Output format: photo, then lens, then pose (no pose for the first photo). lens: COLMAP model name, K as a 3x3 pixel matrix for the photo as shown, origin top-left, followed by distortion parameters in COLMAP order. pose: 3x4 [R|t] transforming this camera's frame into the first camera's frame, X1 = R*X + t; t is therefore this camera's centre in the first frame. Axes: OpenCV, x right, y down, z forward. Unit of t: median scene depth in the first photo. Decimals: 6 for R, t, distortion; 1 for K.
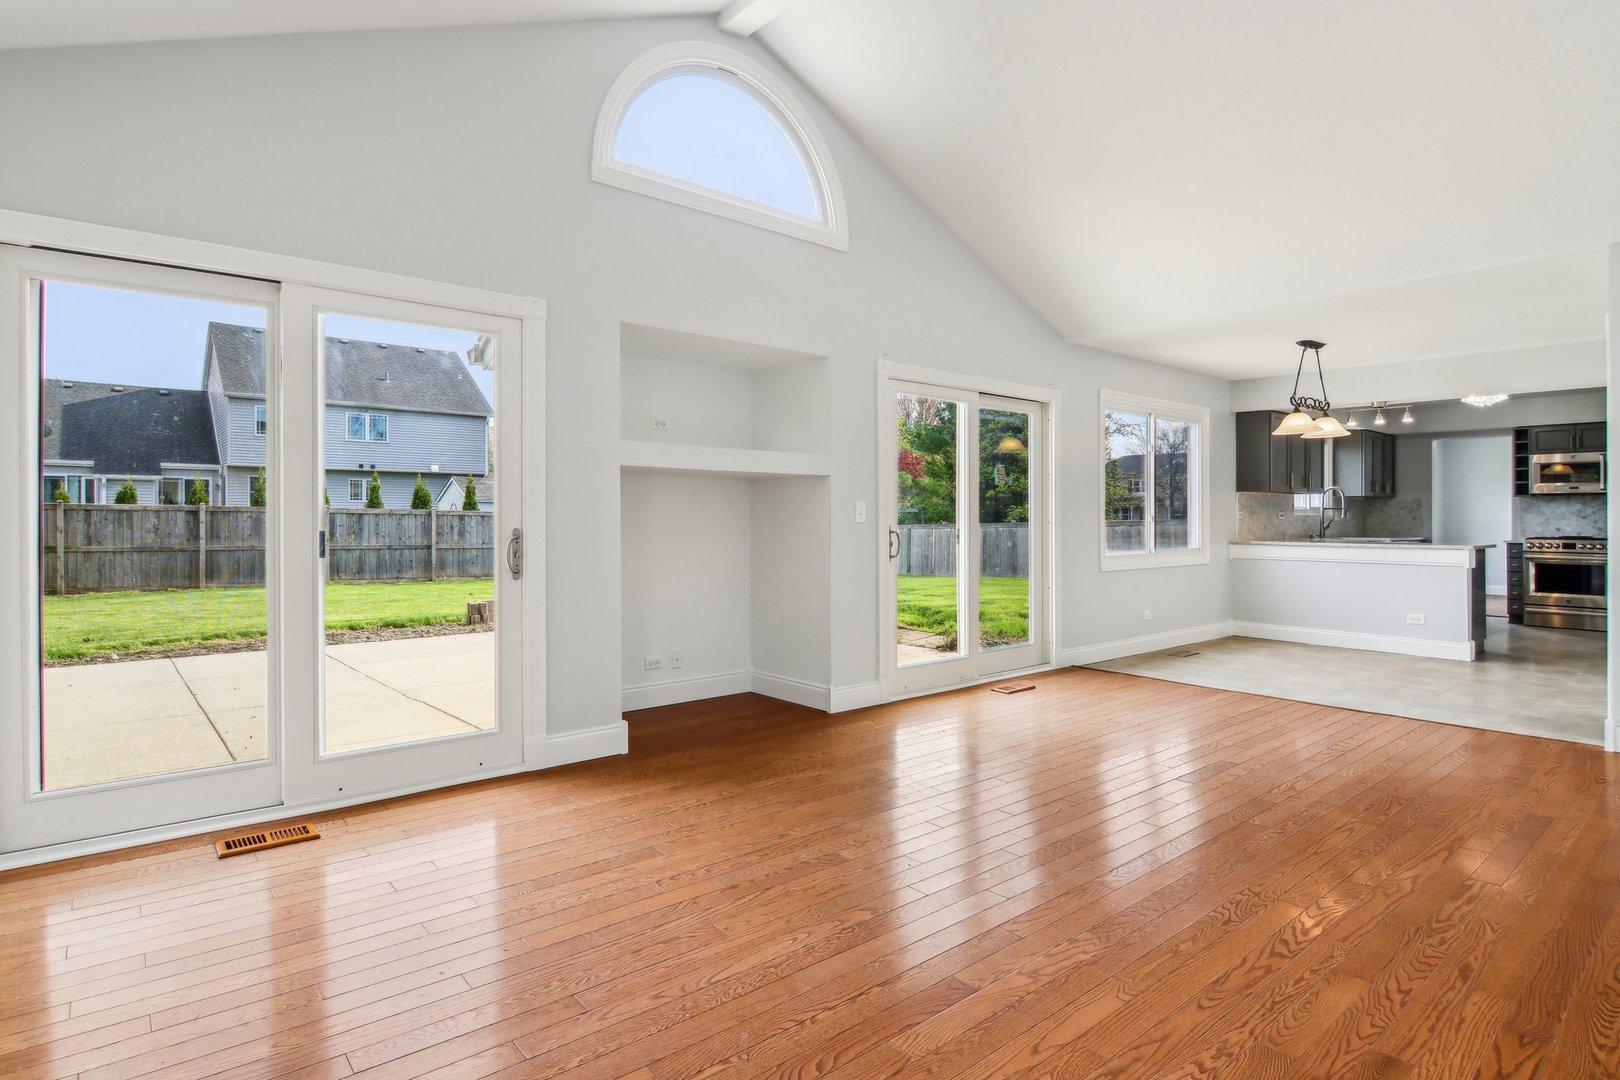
lens RADIAL K [[845.7, 0, 811.8], [0, 845.7, 519.6], [0, 0, 1]] dist [-0.004368, -0.011036]
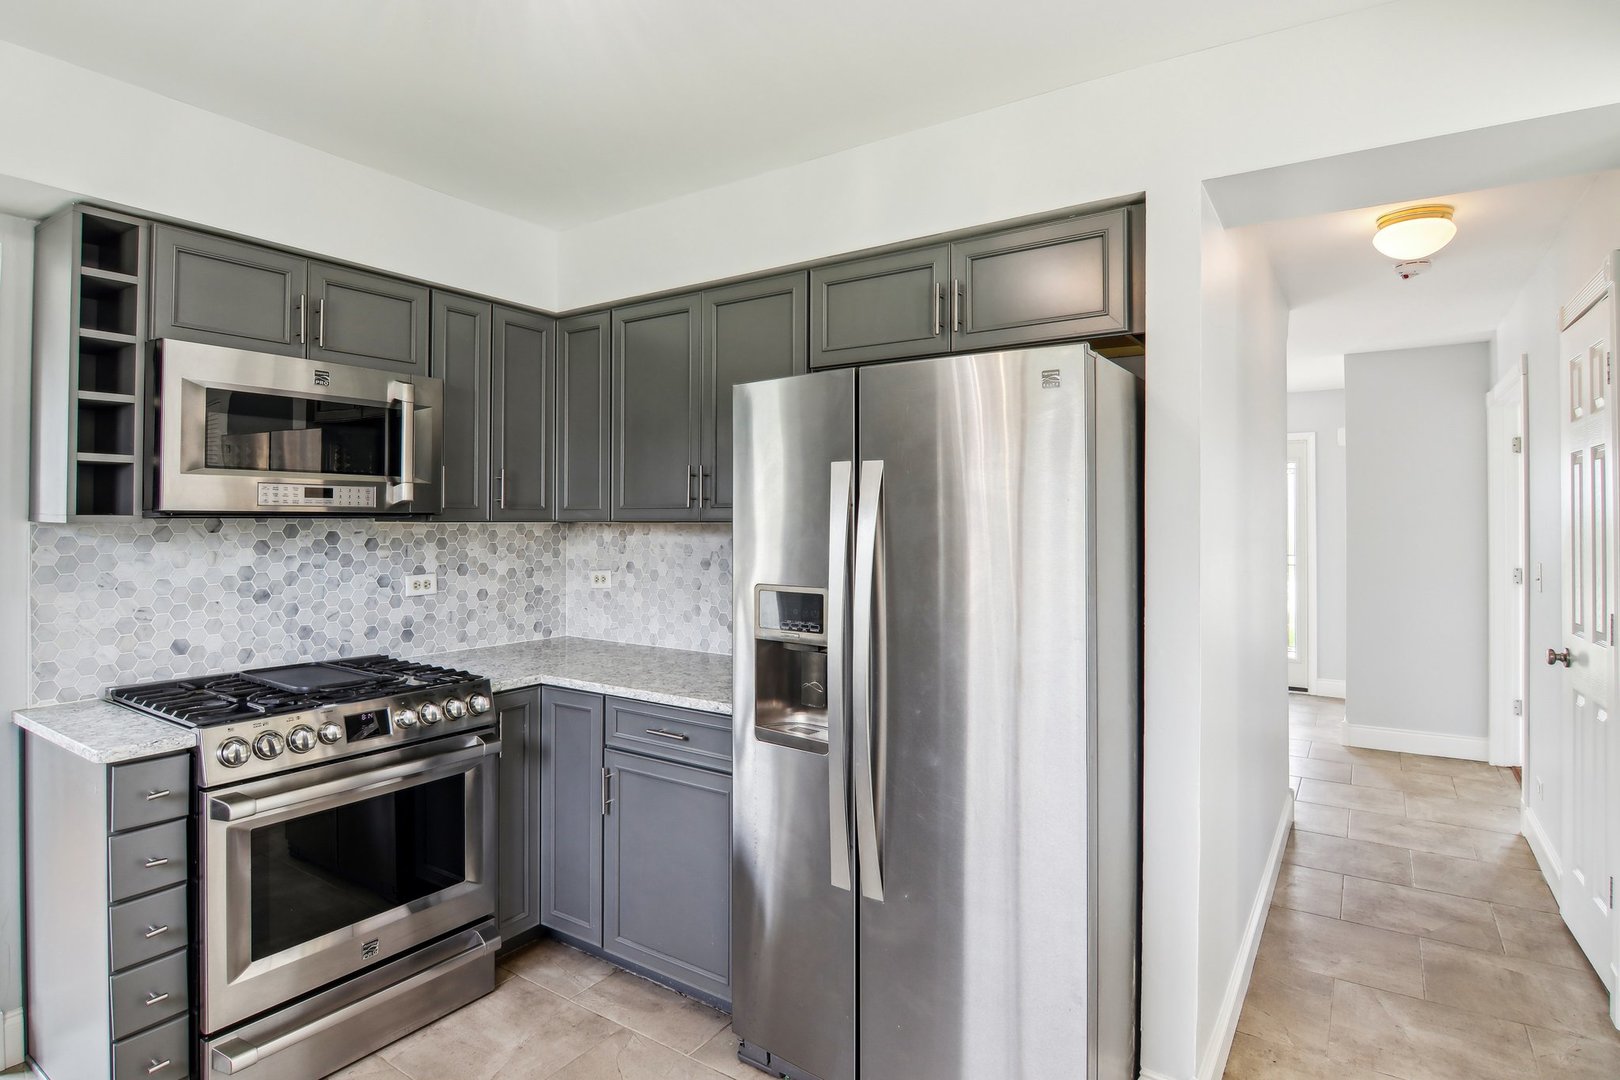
lens RADIAL K [[845.7, 0, 801.4], [0, 845.7, 509.7], [0, 0, 1]] dist [-0.004368, -0.011036]
pose [[-0.269891, 0.010851, 0.962830, 0.593621], [0.000471, 0.999938, -0.011138, -0.028676], [-0.962891, -0.002552, -0.269879, 0.896863]]
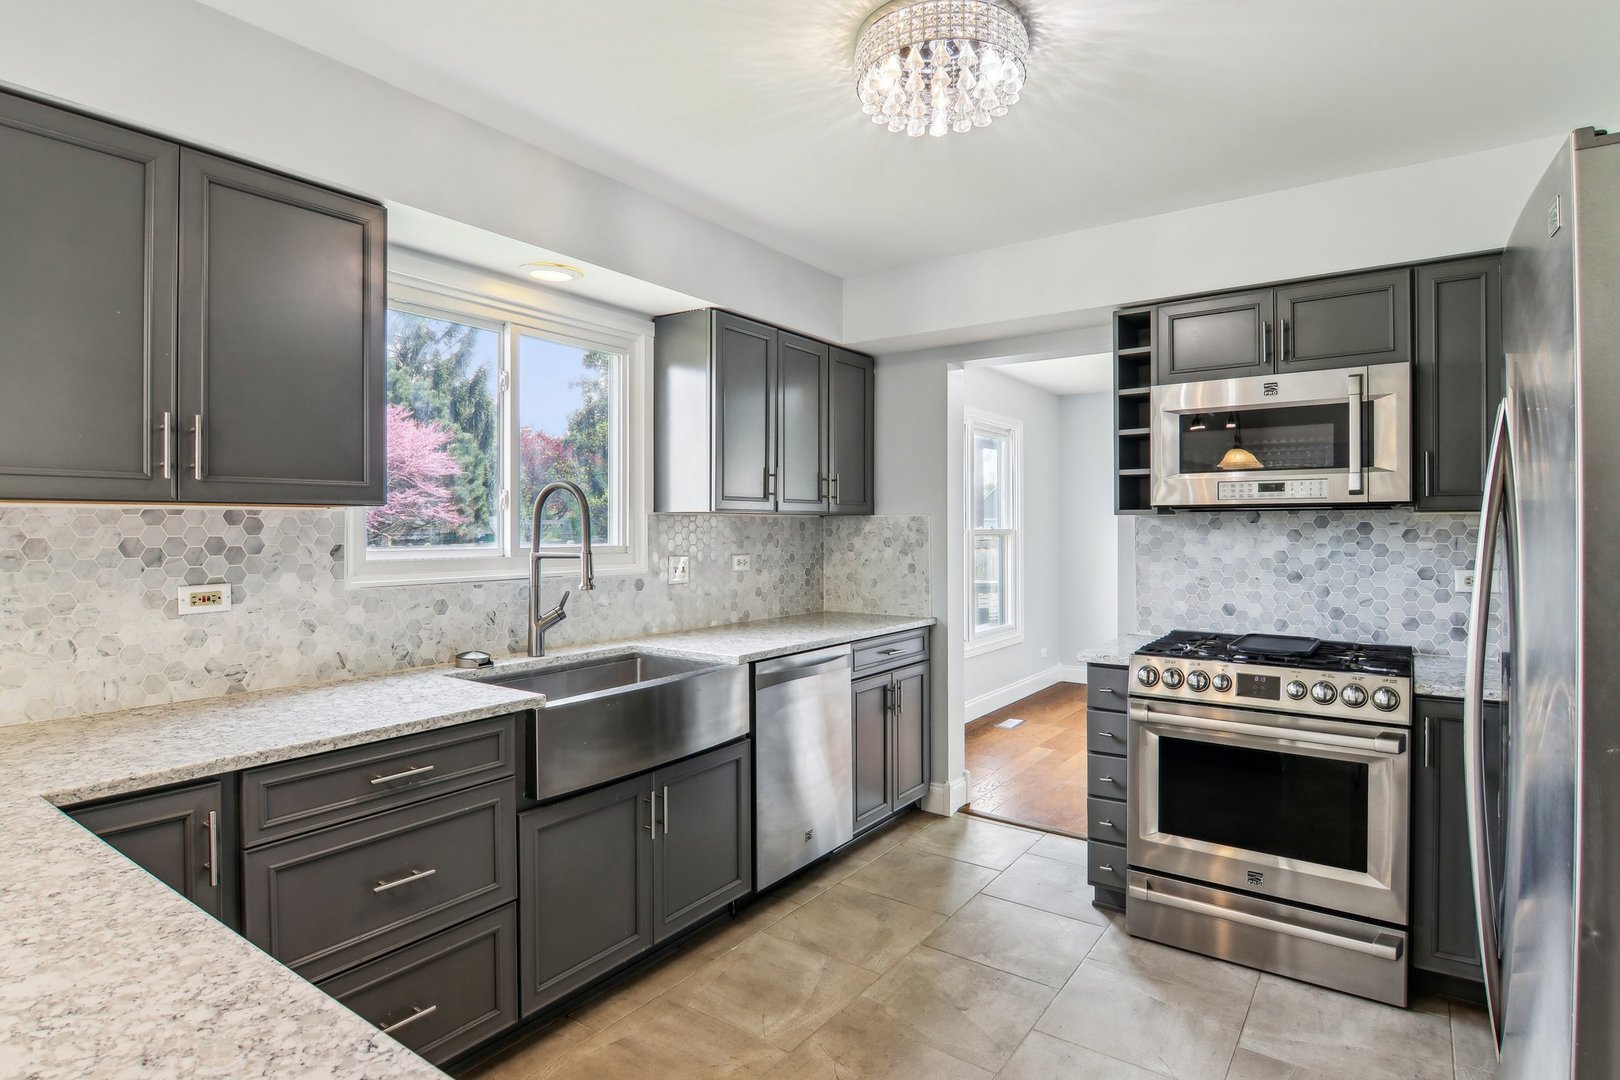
lens RADIAL K [[845.7, 0, 797.4], [0, 845.7, 529.8], [0, 0, 1]] dist [-0.004368, -0.011036]
pose [[0.970598, -0.004514, 0.240664, 0.645203], [0.004037, 0.999989, 0.002476, -0.023018], [-0.240673, -0.001432, 0.970605, 0.715673]]
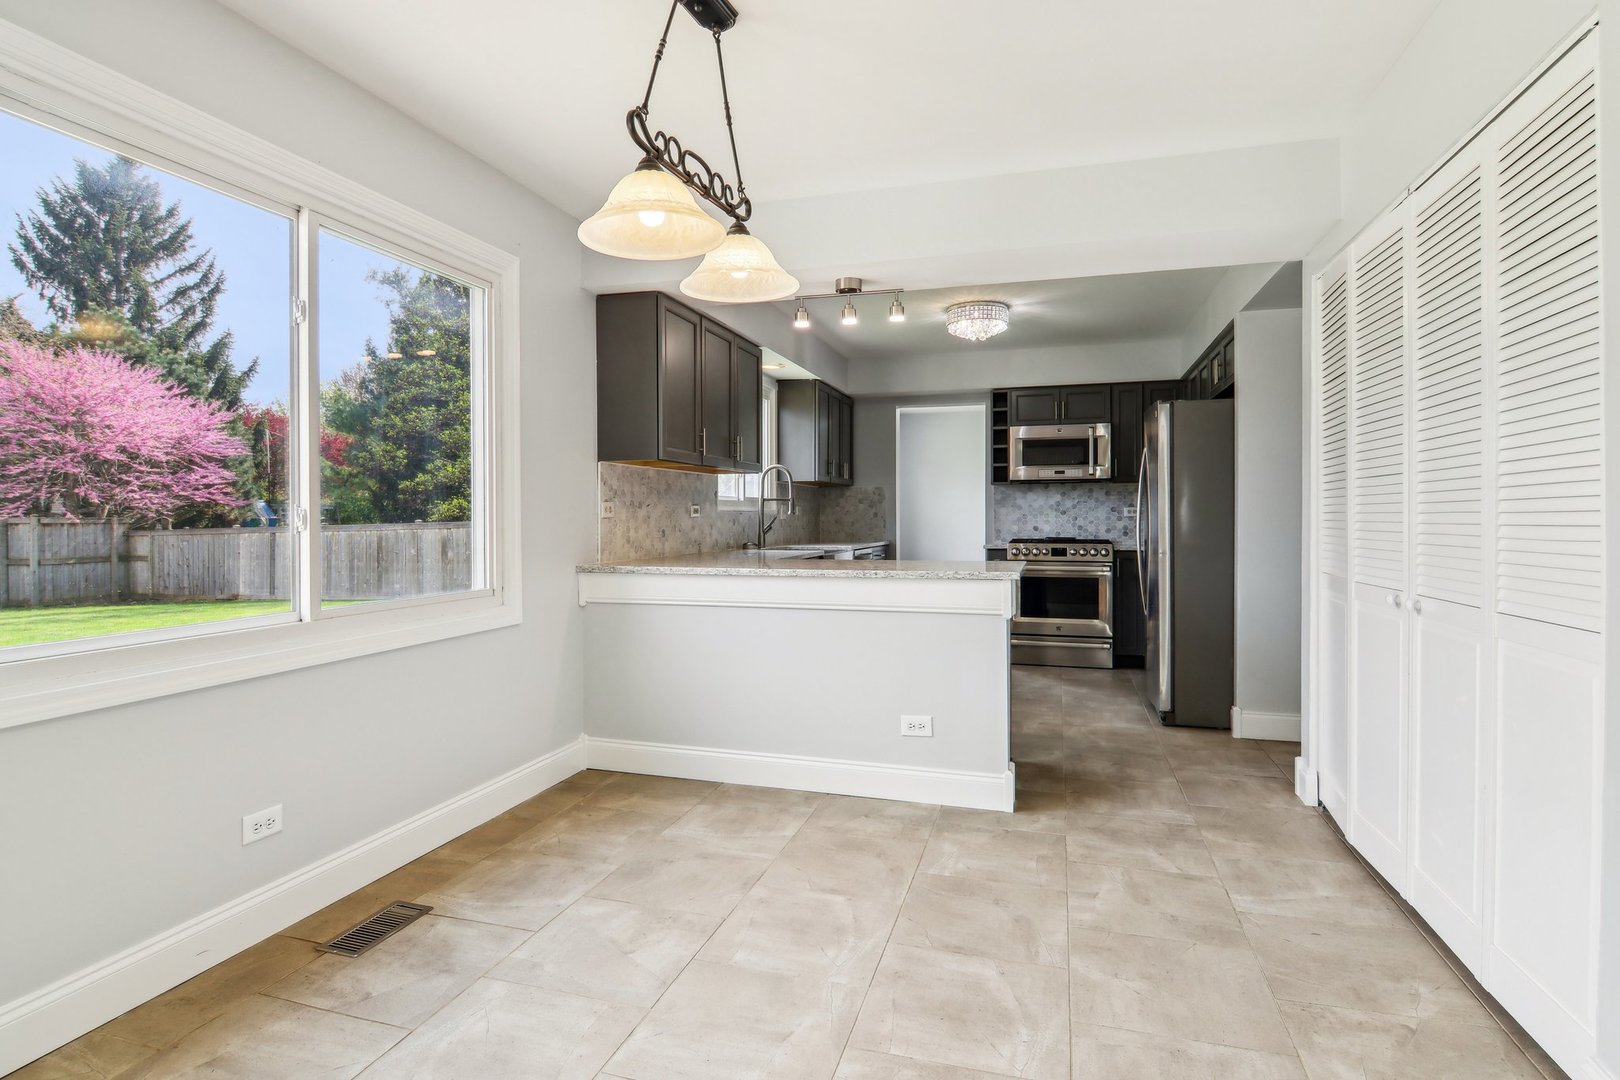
lens RADIAL K [[845.7, 0, 797.8], [0, 845.7, 520.3], [0, 0, 1]] dist [-0.004368, -0.011036]
pose [[0.843453, -0.008328, 0.537138, 0.305914], [0.006418, 0.999965, 0.005426, -0.001103], [-0.537164, -0.001129, 0.843477, 0.479473]]
